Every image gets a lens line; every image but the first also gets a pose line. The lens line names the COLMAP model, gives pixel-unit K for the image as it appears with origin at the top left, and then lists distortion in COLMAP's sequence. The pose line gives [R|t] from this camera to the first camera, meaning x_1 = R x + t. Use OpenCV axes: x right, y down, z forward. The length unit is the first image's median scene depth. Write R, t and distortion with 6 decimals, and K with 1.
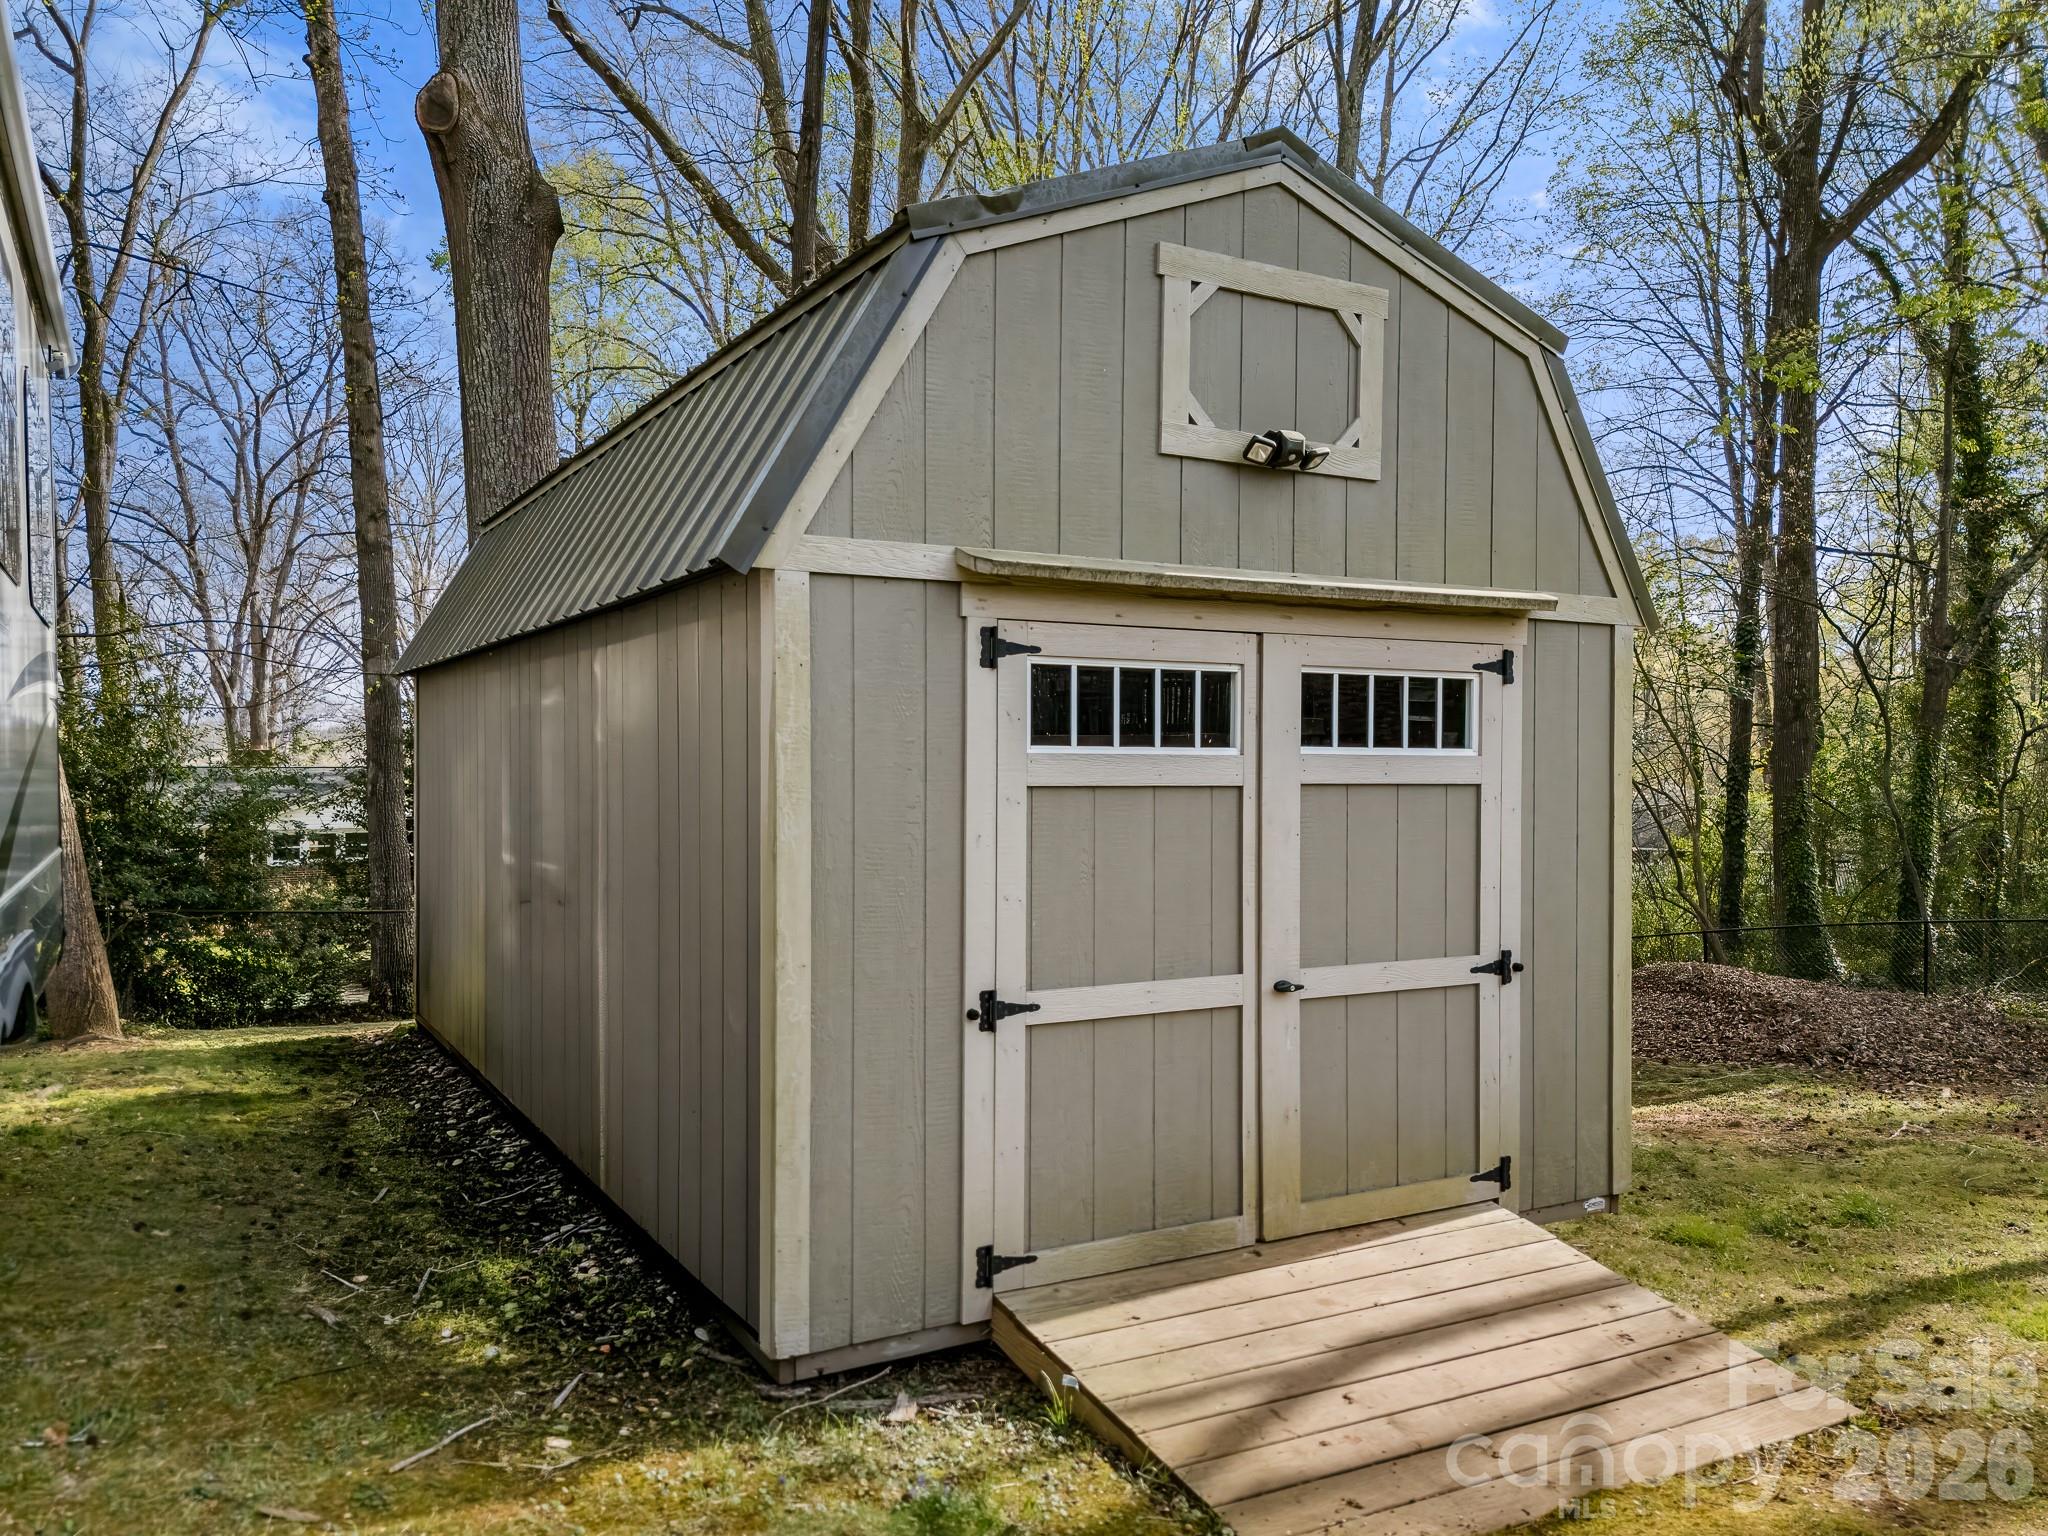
lens RADIAL K [[1594.3, 0, 1024.0], [0, 1594.3, 768.0], [0, 0, 1]] dist [0.003426, -0.000947]
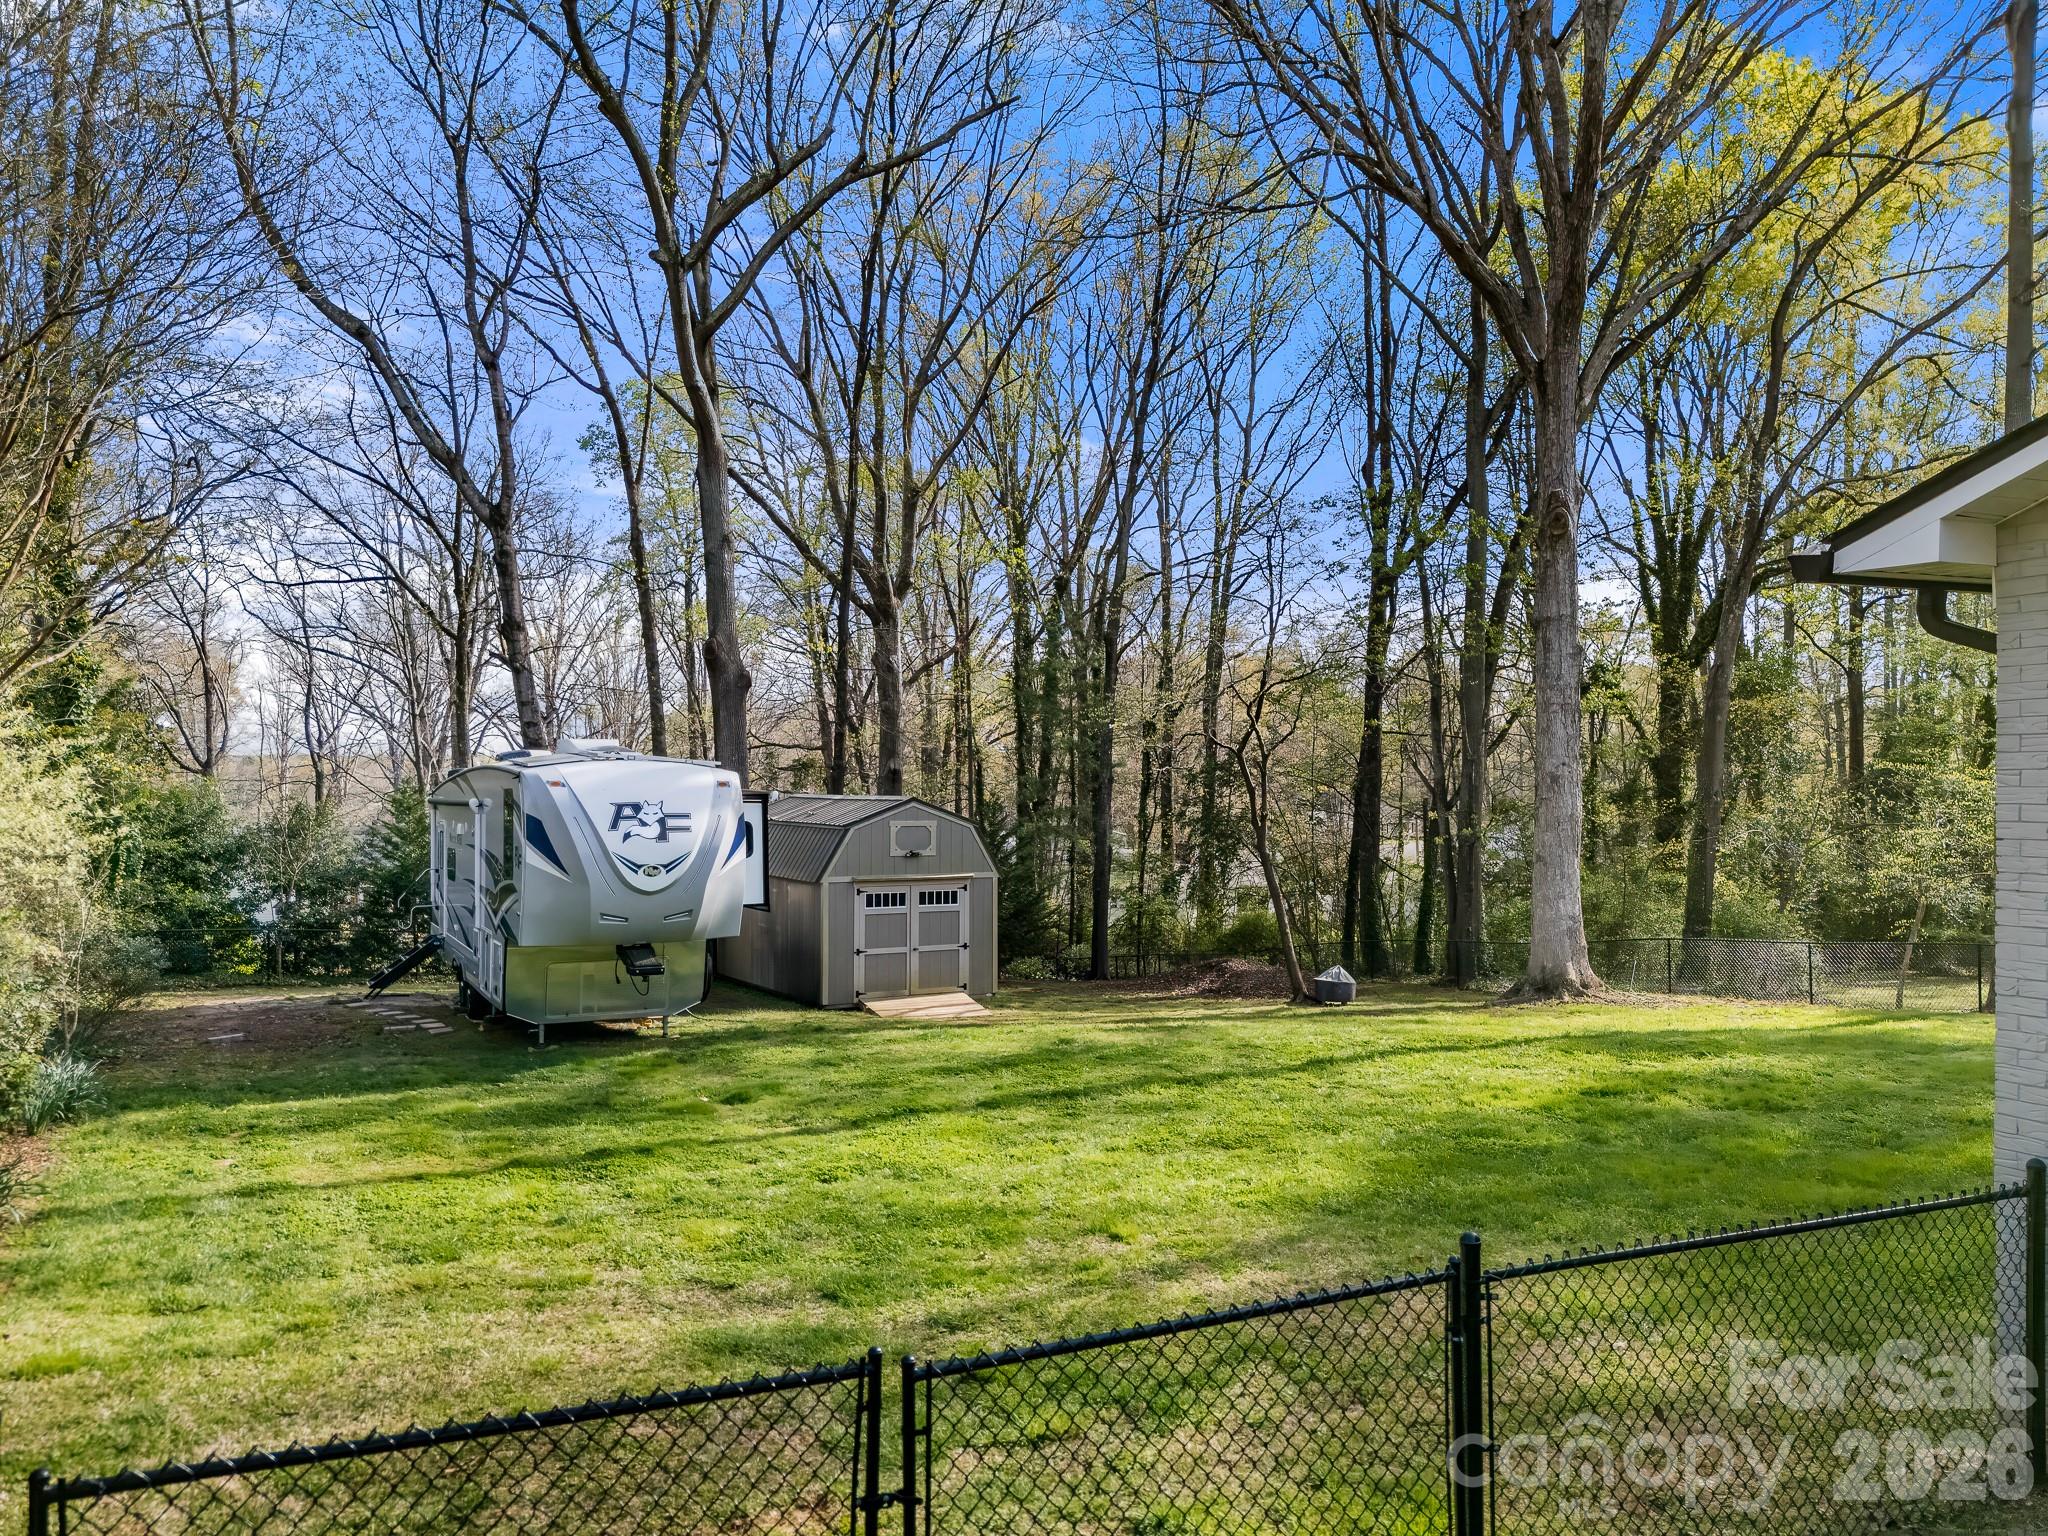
lens RADIAL K [[1594.3, 0, 1024.0], [0, 1594.3, 768.0], [0, 0, 1]] dist [0.003426, -0.000947]
pose [[0.999164, -0.000941, -0.040870, 0.740805], [0.000387, 0.999908, -0.013557, -0.401707], [0.040879, 0.013530, 0.999073, -4.369824]]
